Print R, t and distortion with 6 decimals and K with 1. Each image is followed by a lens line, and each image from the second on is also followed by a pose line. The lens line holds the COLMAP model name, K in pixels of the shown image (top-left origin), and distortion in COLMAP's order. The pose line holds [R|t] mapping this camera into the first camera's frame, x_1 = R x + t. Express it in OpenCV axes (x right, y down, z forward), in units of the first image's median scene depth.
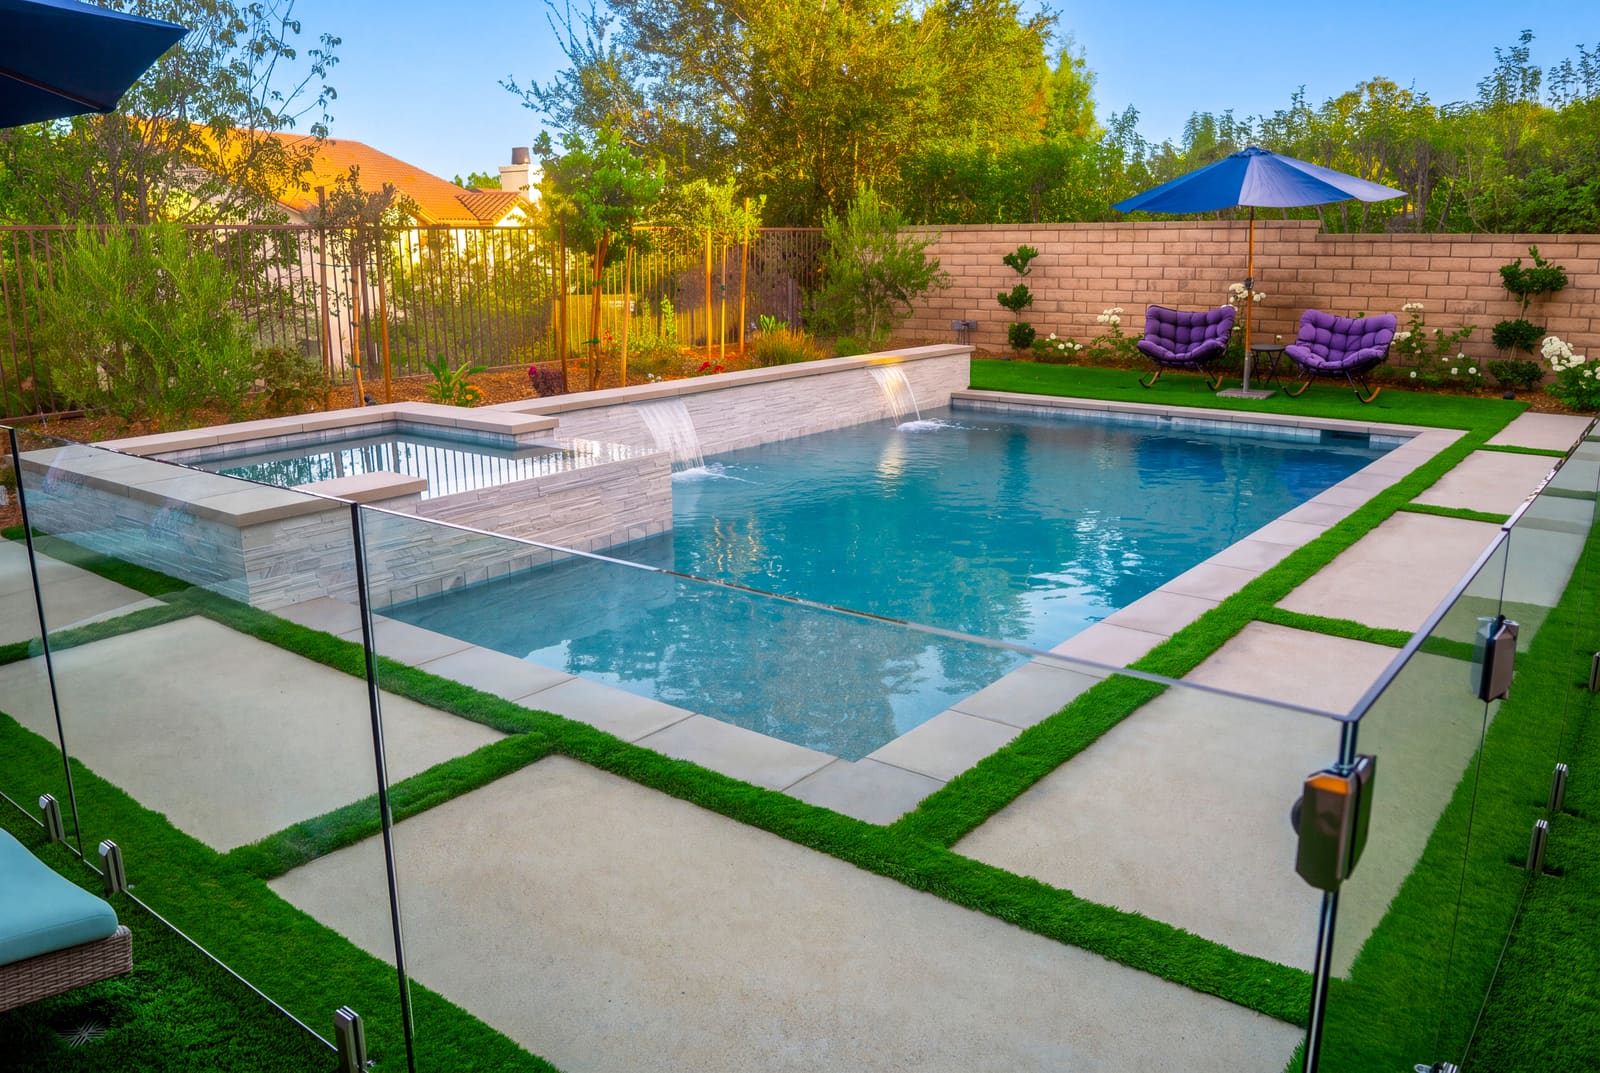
lens RADIAL K [[1183.6, 0, 801.3], [0, 1183.6, 535.2], [0, 0, 1]] dist [-0.046579, -0.000588]
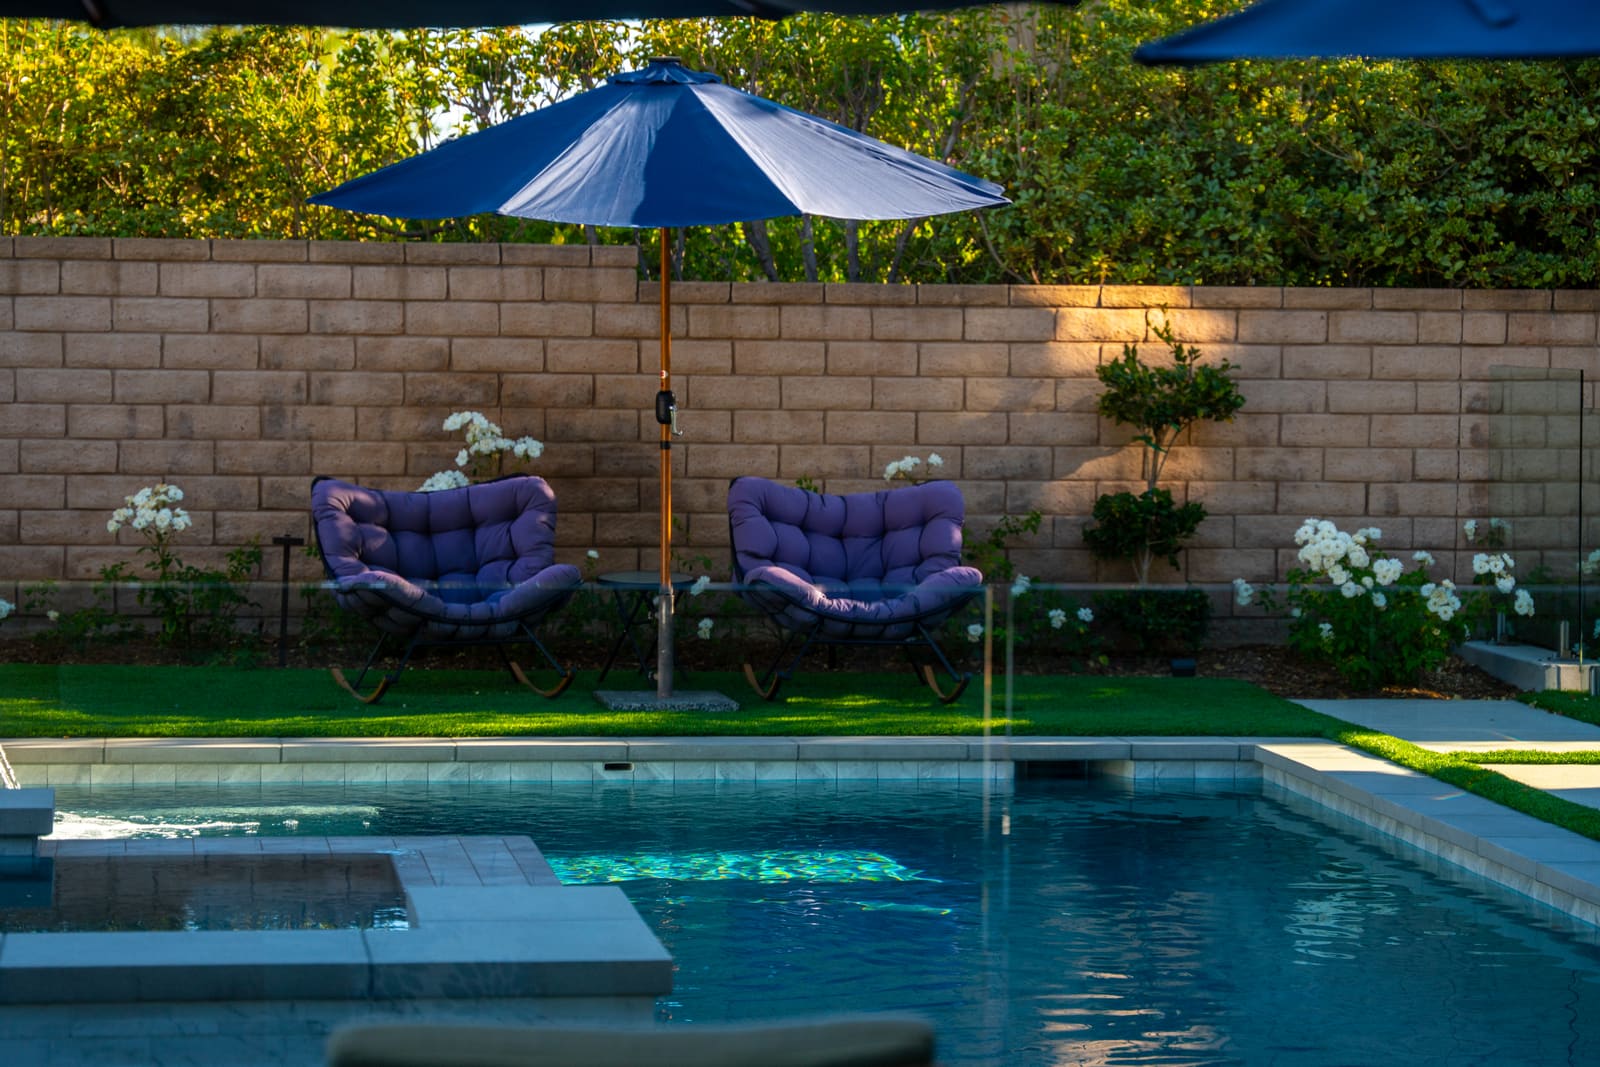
lens RADIAL K [[4126.4, 0, 800.0], [0, 4126.4, 533.7], [0, 0, 1]] dist [0.192844, 0.000000]
pose [[0.692020, -0.022257, 0.721535, -0.493156], [0.156910, 0.980264, -0.120253, -0.010107], [-0.704618, 0.196434, 0.681855, 0.072780]]
